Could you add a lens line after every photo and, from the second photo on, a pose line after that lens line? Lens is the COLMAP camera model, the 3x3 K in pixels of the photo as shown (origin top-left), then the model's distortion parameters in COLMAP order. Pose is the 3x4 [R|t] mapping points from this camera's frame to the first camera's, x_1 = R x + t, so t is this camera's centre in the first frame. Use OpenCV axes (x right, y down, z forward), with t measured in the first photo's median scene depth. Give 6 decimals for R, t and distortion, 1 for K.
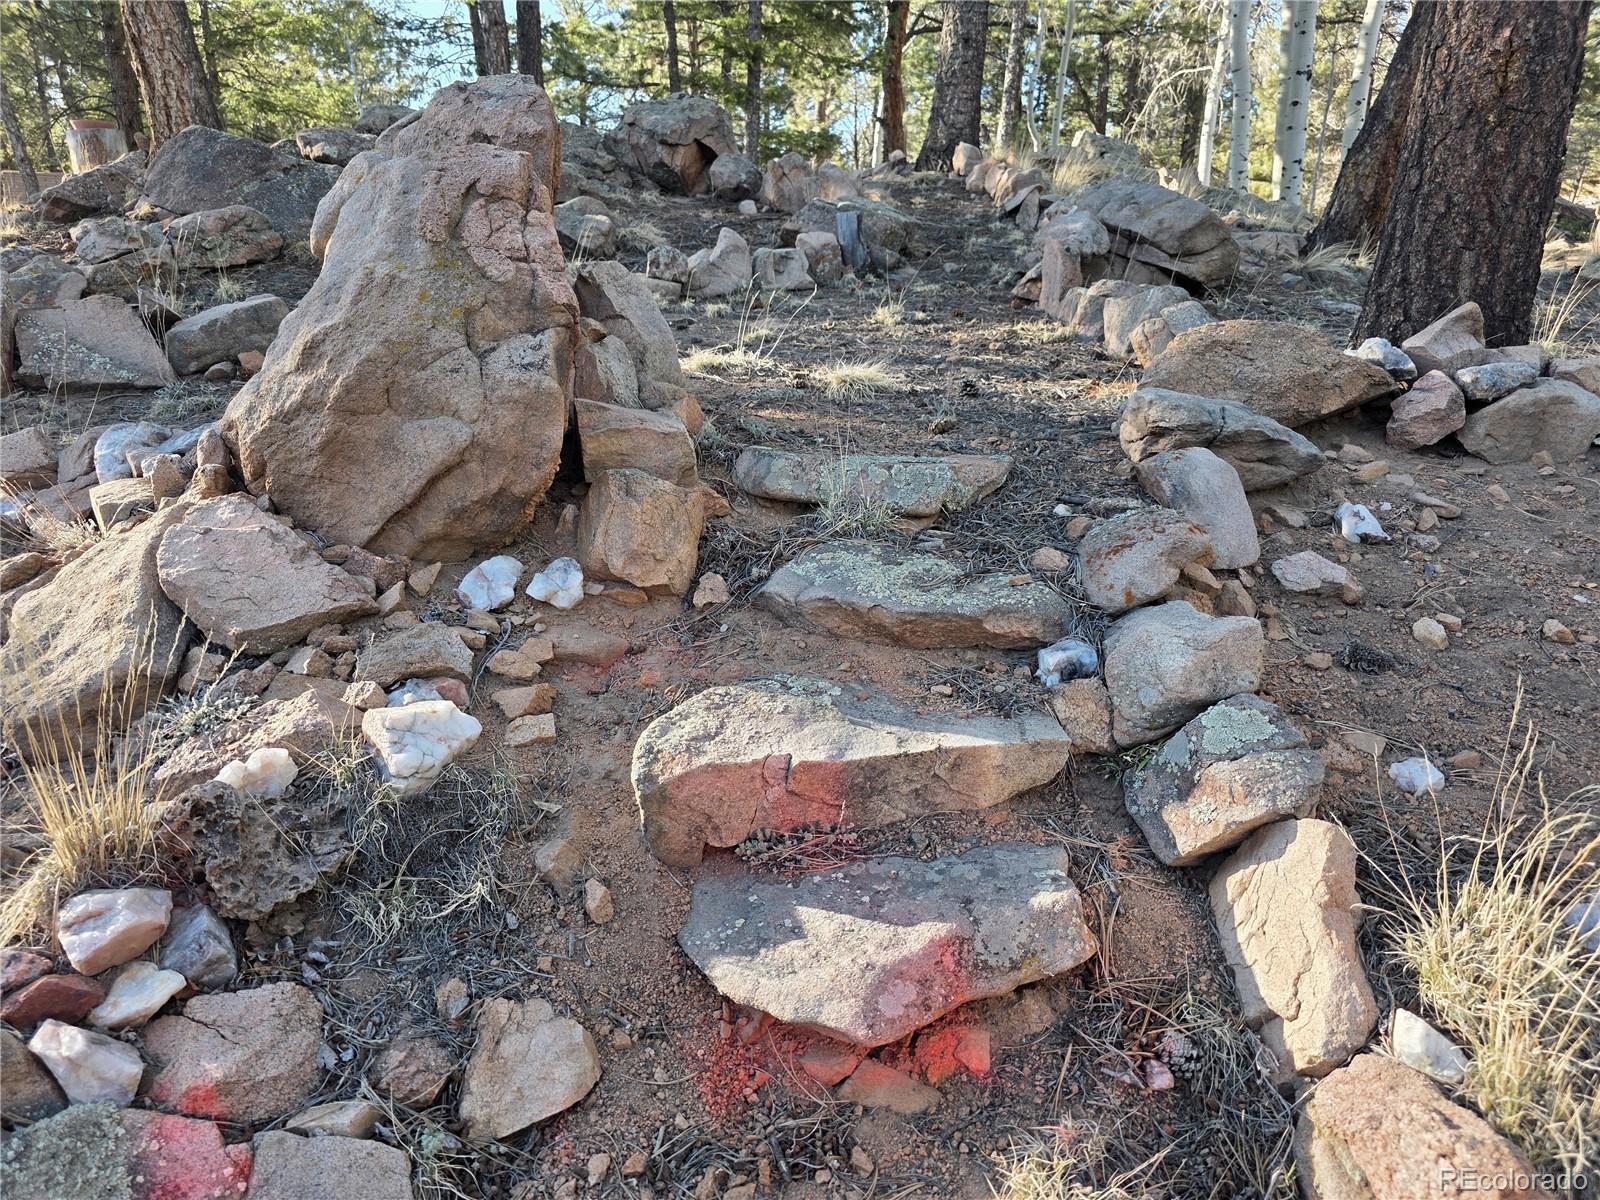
lens RADIAL K [[1006.8, 0, 800.0], [0, 1006.8, 600.0], [0, 0, 1]] dist [0.033881, -0.040303]
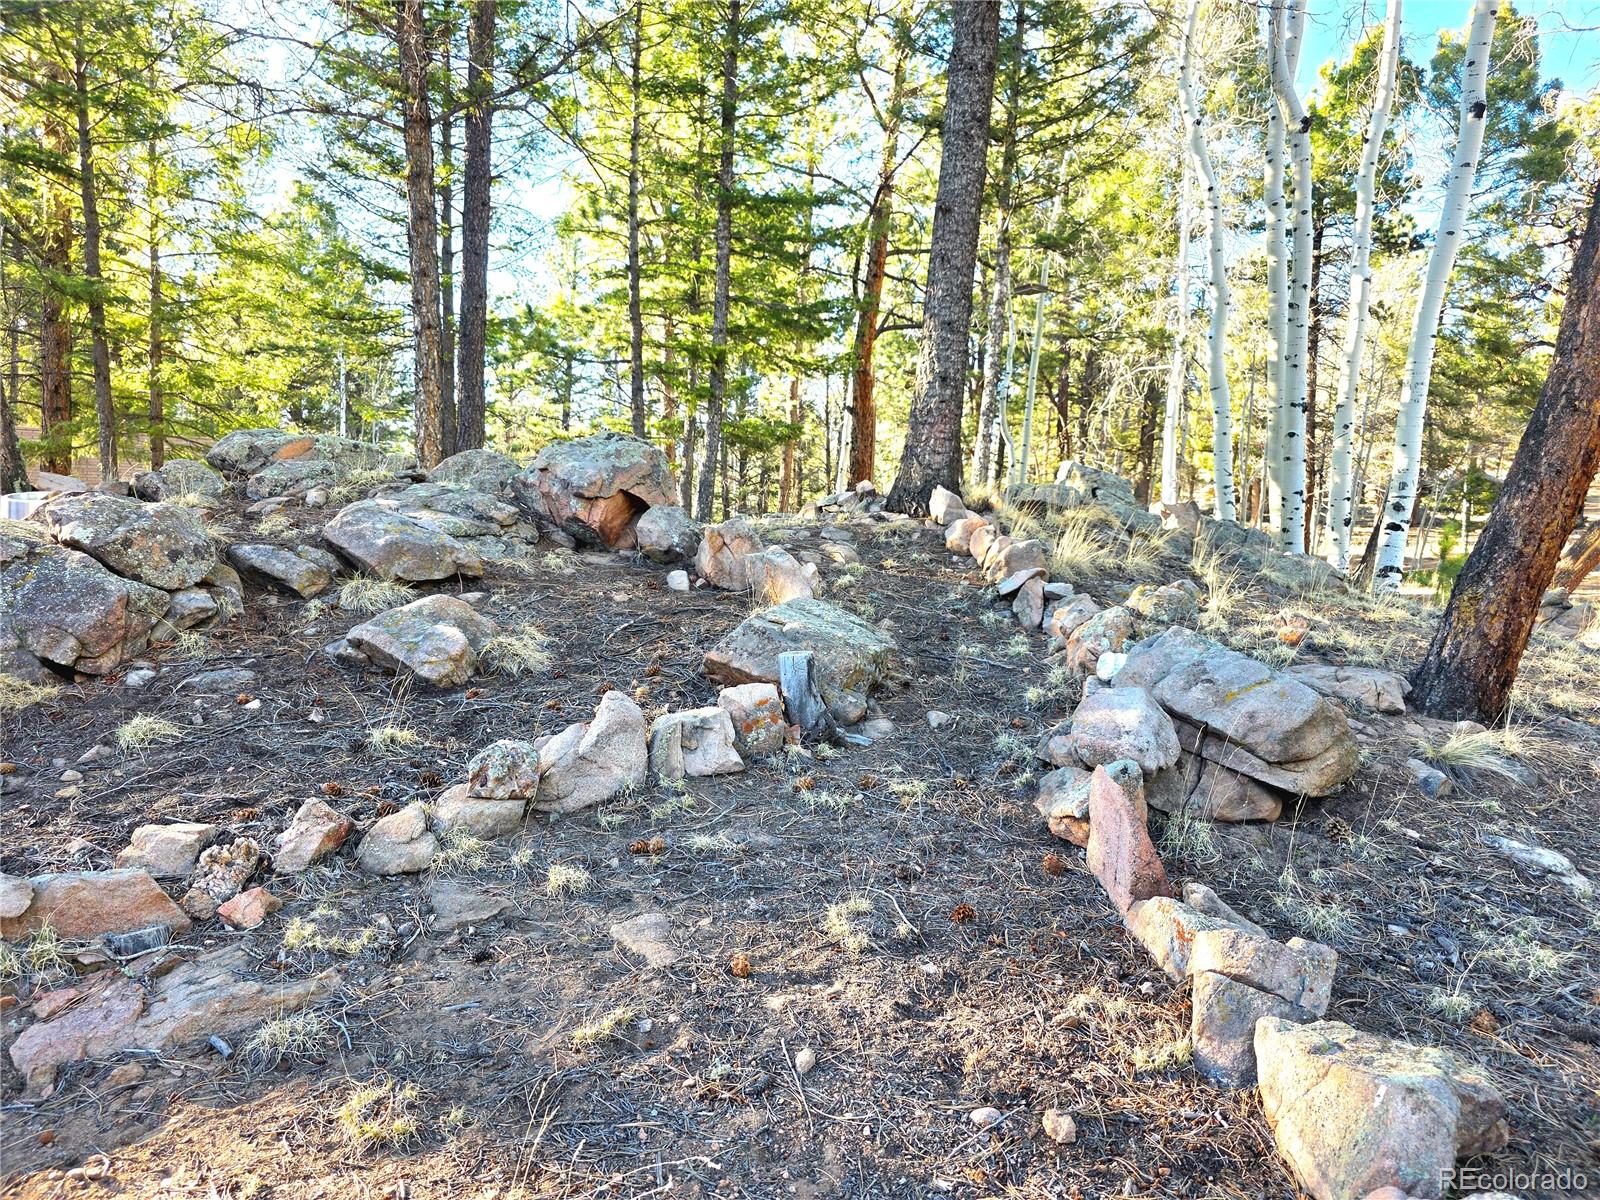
lens RADIAL K [[1060.5, 0, 800.0], [0, 1060.5, 600.0], [0, 0, 1]] dist [0.084840, -0.123449]
pose [[0.998911, 0.033761, 0.032189, 0.017028], [-0.024729, 0.968379, -0.248254, -0.156251], [-0.039553, 0.247188, 0.968160, 0.177888]]
